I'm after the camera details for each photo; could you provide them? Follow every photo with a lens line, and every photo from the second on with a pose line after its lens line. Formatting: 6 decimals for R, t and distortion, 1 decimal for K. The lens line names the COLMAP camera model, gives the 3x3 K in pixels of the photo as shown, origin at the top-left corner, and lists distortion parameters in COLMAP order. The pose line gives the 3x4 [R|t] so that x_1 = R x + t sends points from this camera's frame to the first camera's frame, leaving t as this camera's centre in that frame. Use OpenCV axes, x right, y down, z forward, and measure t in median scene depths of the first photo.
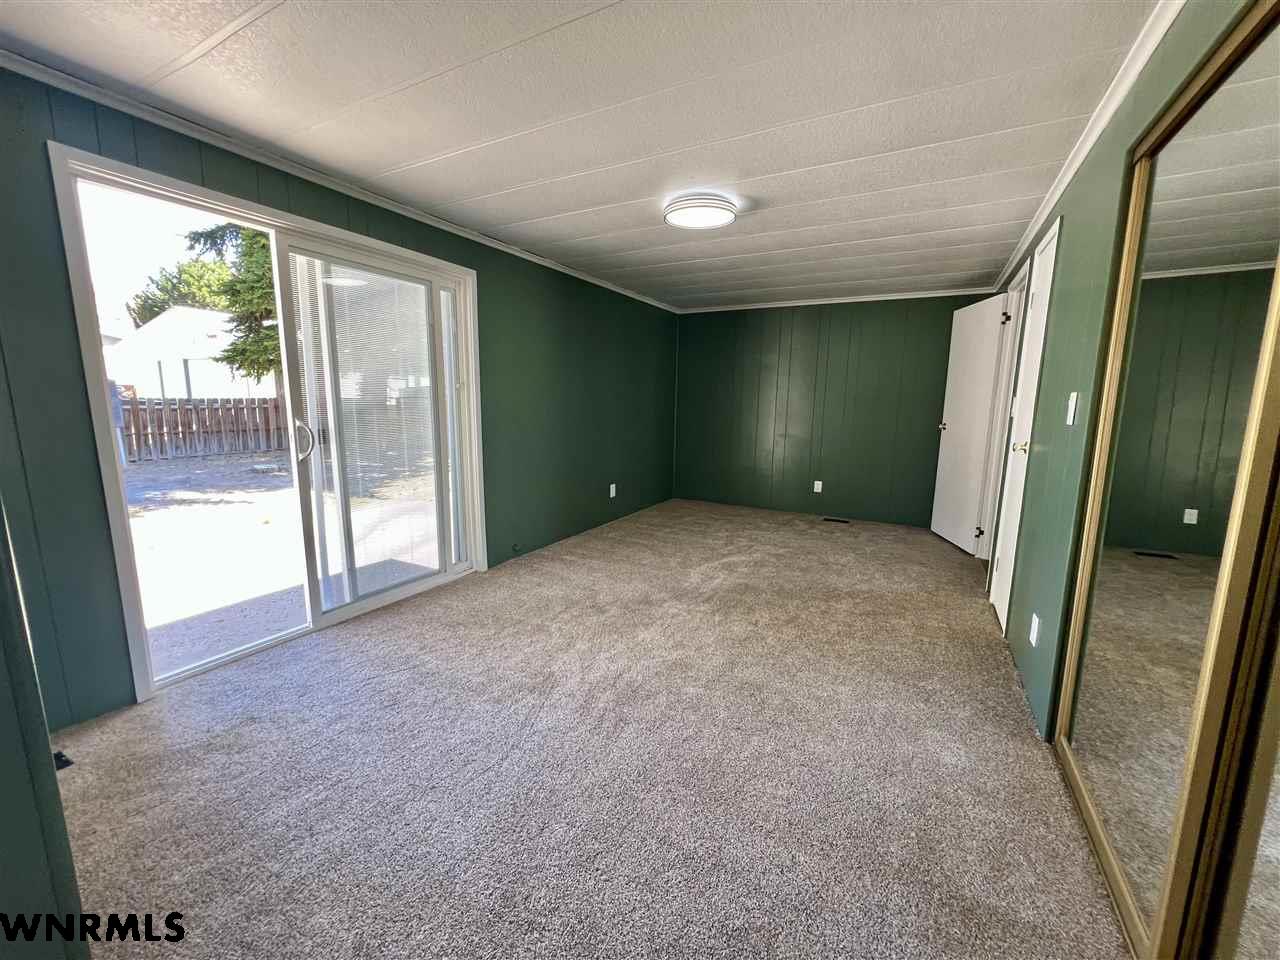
lens RADIAL K [[514.5, 0, 647.2], [0, 514.5, 479.9], [0, 0, 1]] dist [-0.004090, 0.002013]
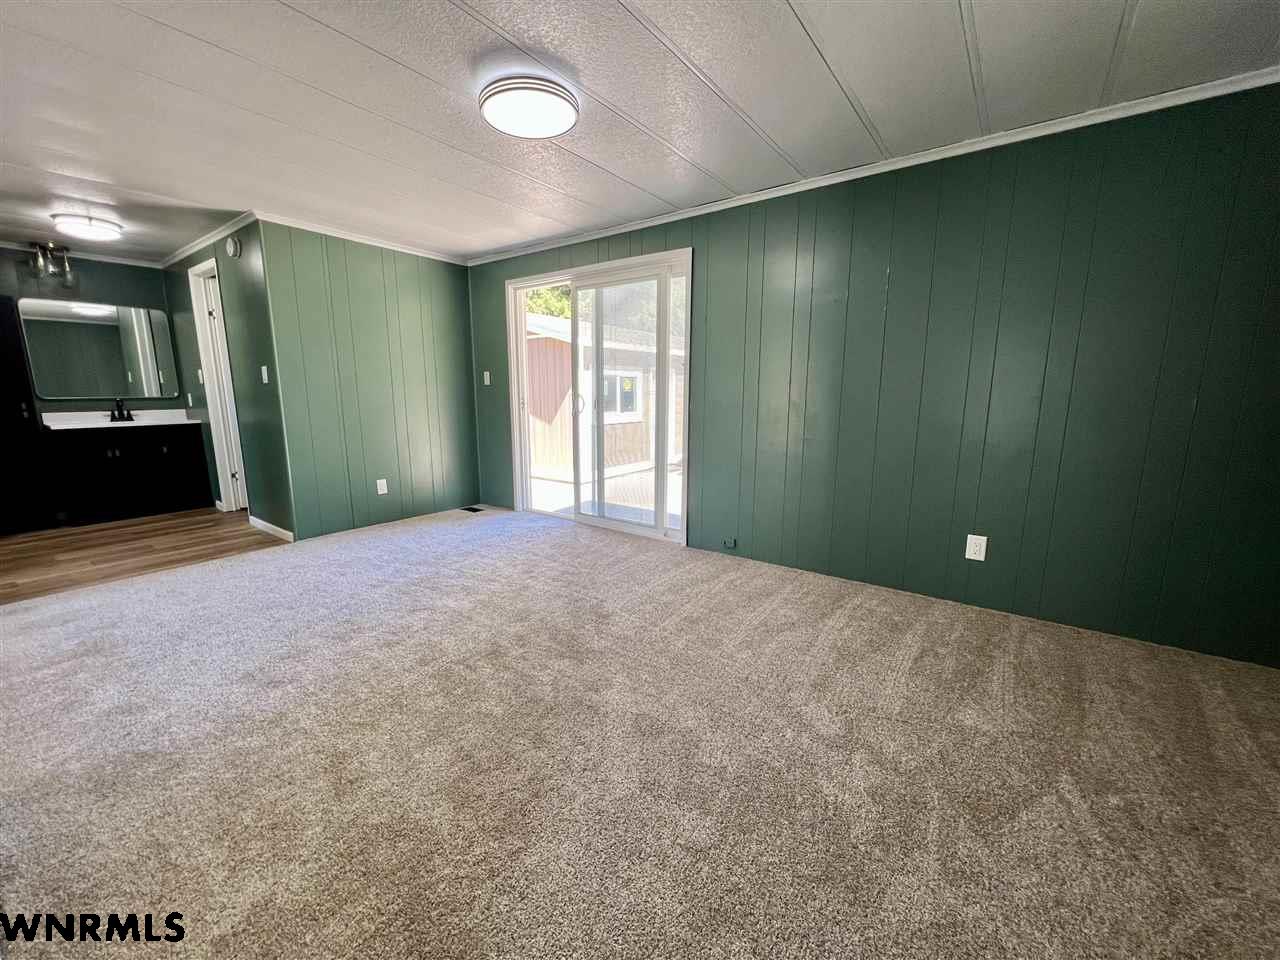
lens RADIAL K [[514.5, 0, 648.5], [0, 514.5, 484.6], [0, 0, 1]] dist [-0.004090, 0.002013]
pose [[-0.136558, 0.169362, -0.976047, 0.797508], [-0.154298, 0.969616, 0.189833, -0.147170], [0.978542, 0.176525, -0.106277, 1.198957]]
